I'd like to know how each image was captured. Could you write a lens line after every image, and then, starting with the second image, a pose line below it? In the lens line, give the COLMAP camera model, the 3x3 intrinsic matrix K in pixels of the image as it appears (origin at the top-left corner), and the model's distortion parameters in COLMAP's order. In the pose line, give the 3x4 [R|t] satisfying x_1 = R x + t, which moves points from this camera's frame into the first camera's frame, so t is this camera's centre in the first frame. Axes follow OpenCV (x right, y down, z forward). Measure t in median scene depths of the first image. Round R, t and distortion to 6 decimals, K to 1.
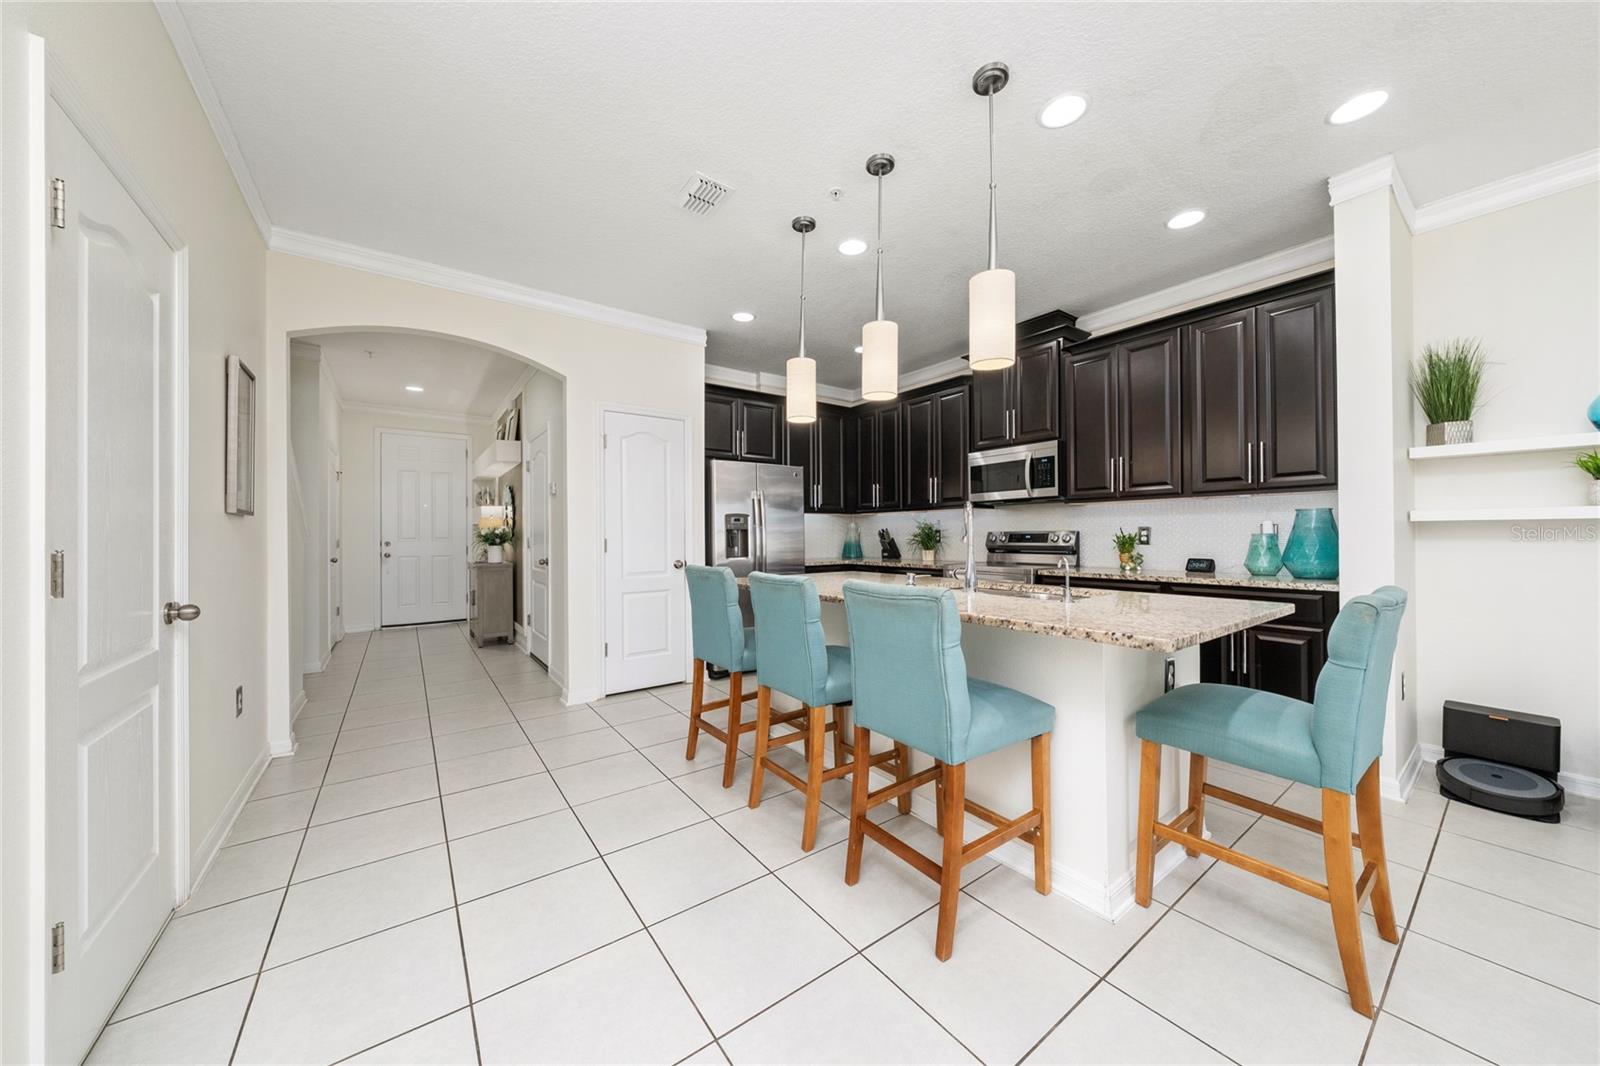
lens RADIAL K [[548.7, 0, 782.5], [0, 548.7, 532.6], [0, 0, 1]] dist [-0.000798, -0.000153]
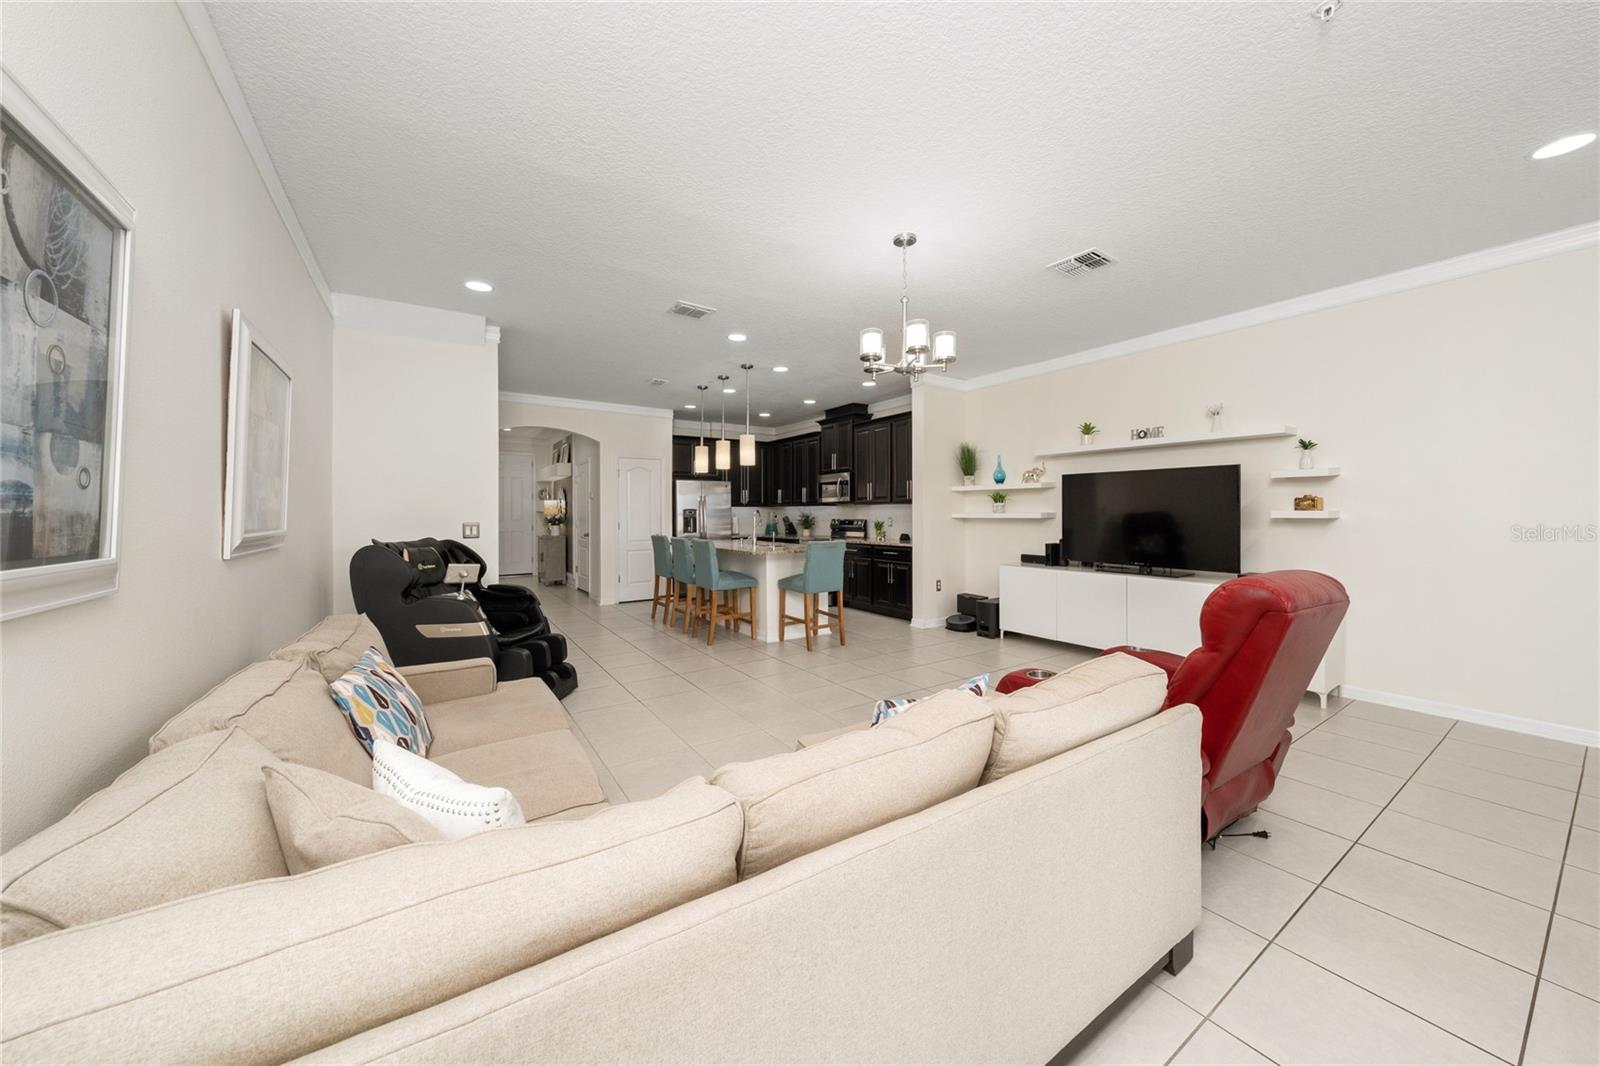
lens RADIAL K [[548.7, 0, 782.9], [0, 548.7, 513.6], [0, 0, 1]] dist [-0.000798, -0.000153]
pose [[0.999144, 0.003106, -0.041246, 0.306361], [-0.002935, 0.999987, 0.004204, -0.027242], [0.041259, -0.004080, 0.999140, -0.833346]]
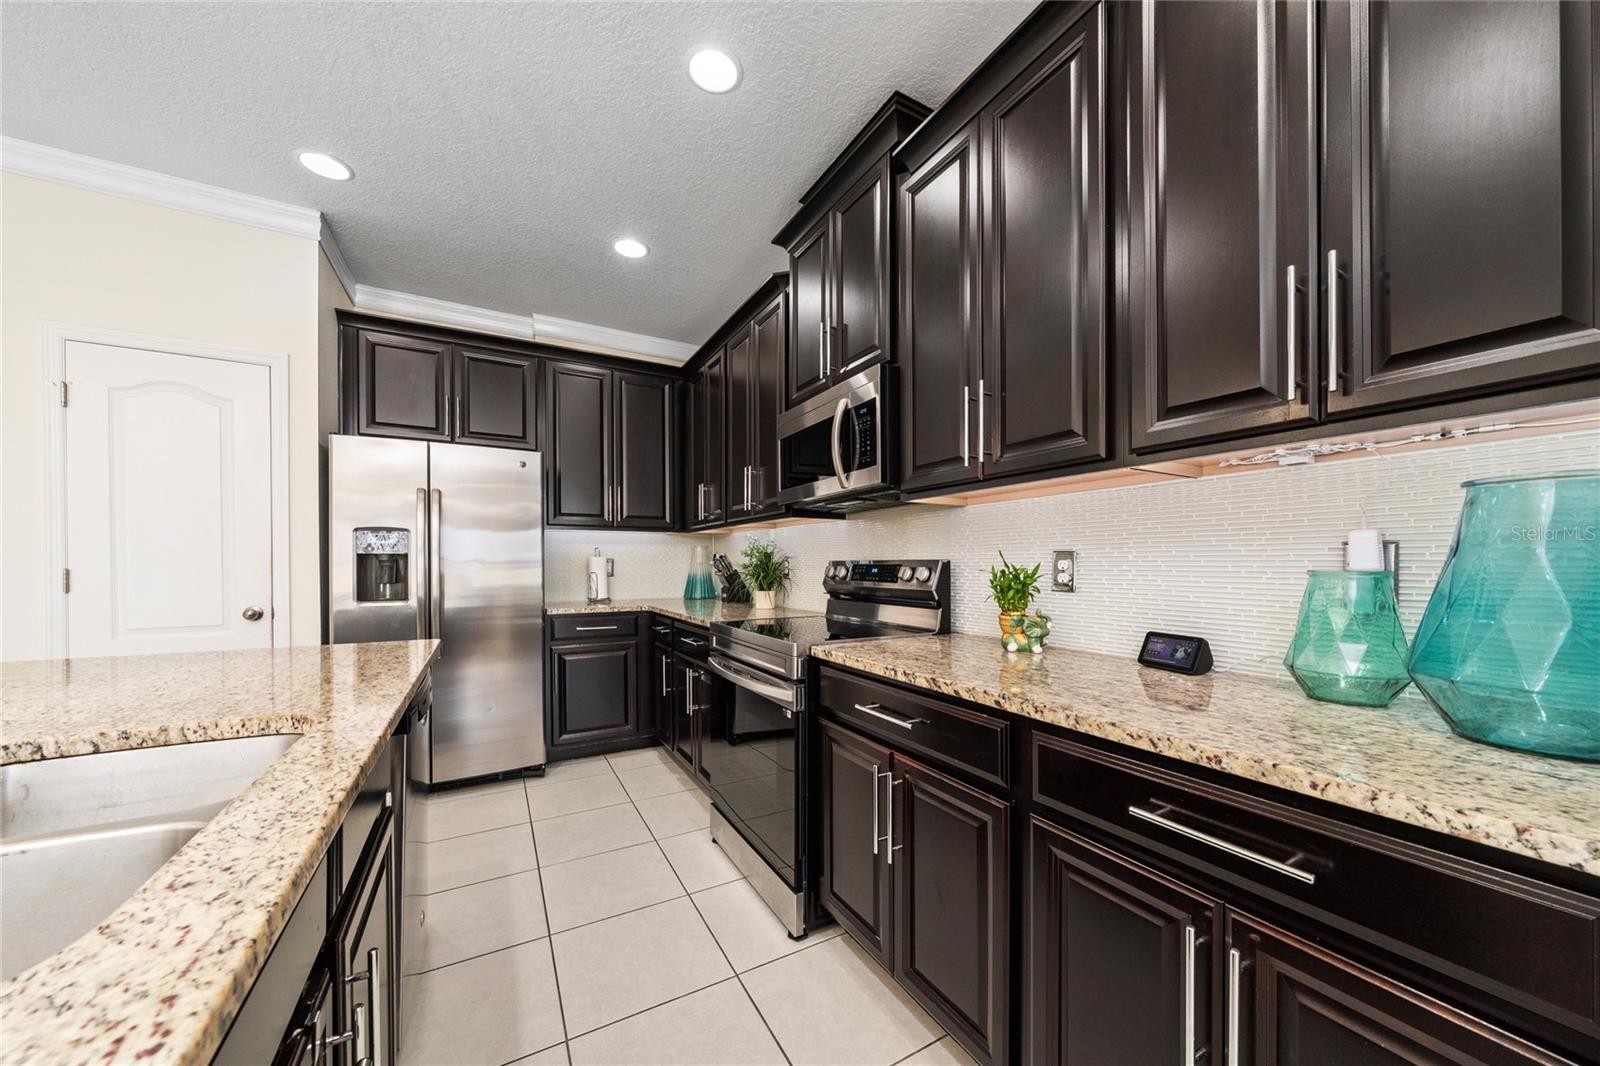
lens RADIAL K [[548.7, 0, 801.1], [0, 548.7, 563.1], [0, 0, 1]] dist [-0.000798, -0.000153]
pose [[0.994181, 0.006658, -0.107515, 0.429966], [-0.006440, 0.999976, 0.002377, -0.000532], [0.107528, -0.001671, 0.994201, 0.468258]]
